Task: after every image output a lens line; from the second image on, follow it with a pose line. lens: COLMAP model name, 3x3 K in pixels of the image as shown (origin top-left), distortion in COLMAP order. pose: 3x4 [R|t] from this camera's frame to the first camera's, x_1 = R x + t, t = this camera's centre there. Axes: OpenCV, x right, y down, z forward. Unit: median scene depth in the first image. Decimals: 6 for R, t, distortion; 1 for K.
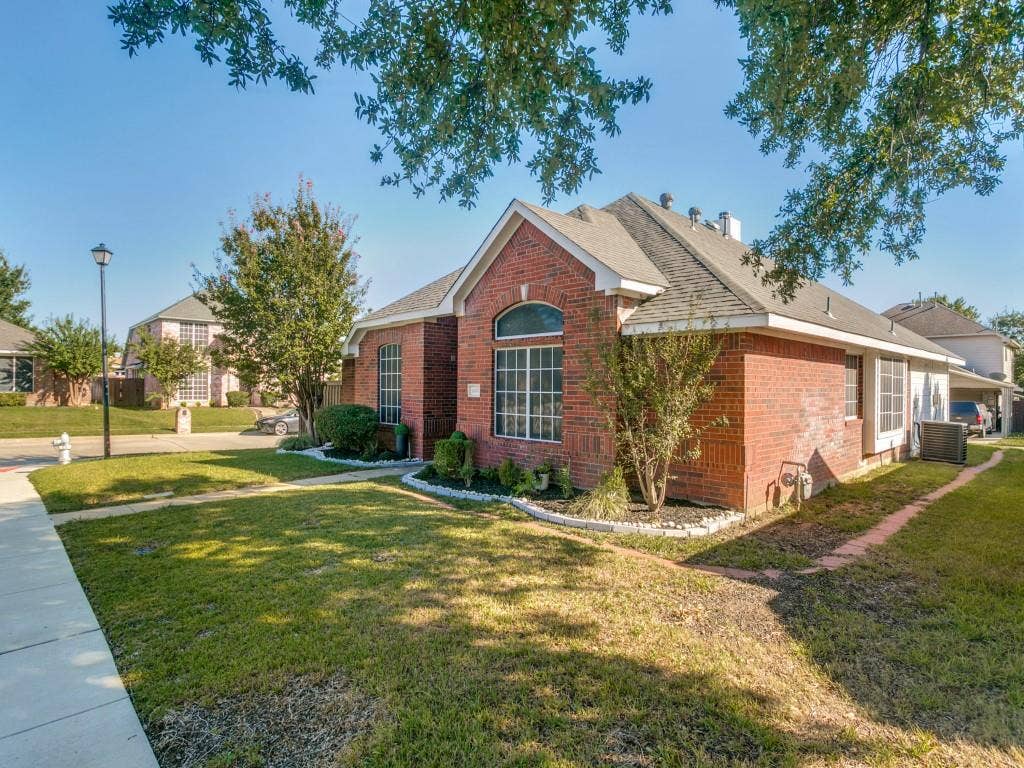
lens RADIAL K [[542.3, 0, 508.8], [0, 542.3, 382.4], [0, 0, 1]] dist [0.000481, 0.000283]
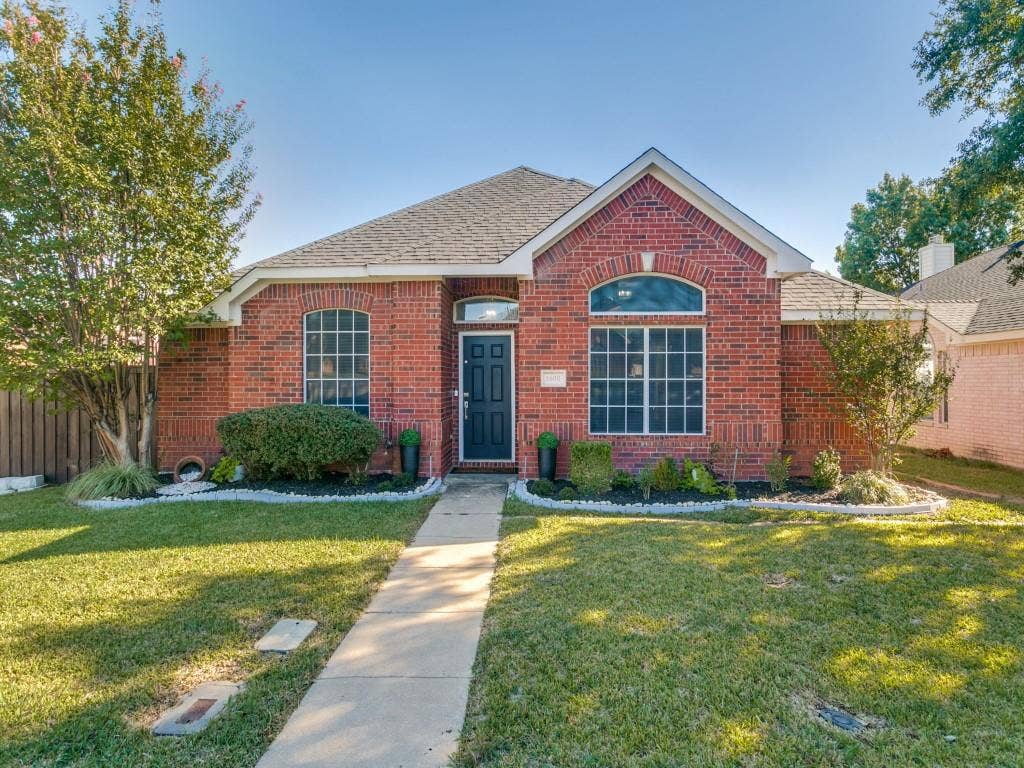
lens RADIAL K [[542.3, 0, 508.8], [0, 542.3, 382.4], [0, 0, 1]] dist [0.000481, 0.000283]
pose [[0.721213, -0.010436, 0.692635, -0.726771], [-0.000313, 0.999882, 0.015391, 0.009880], [-0.692714, -0.011317, 0.721124, 0.544895]]
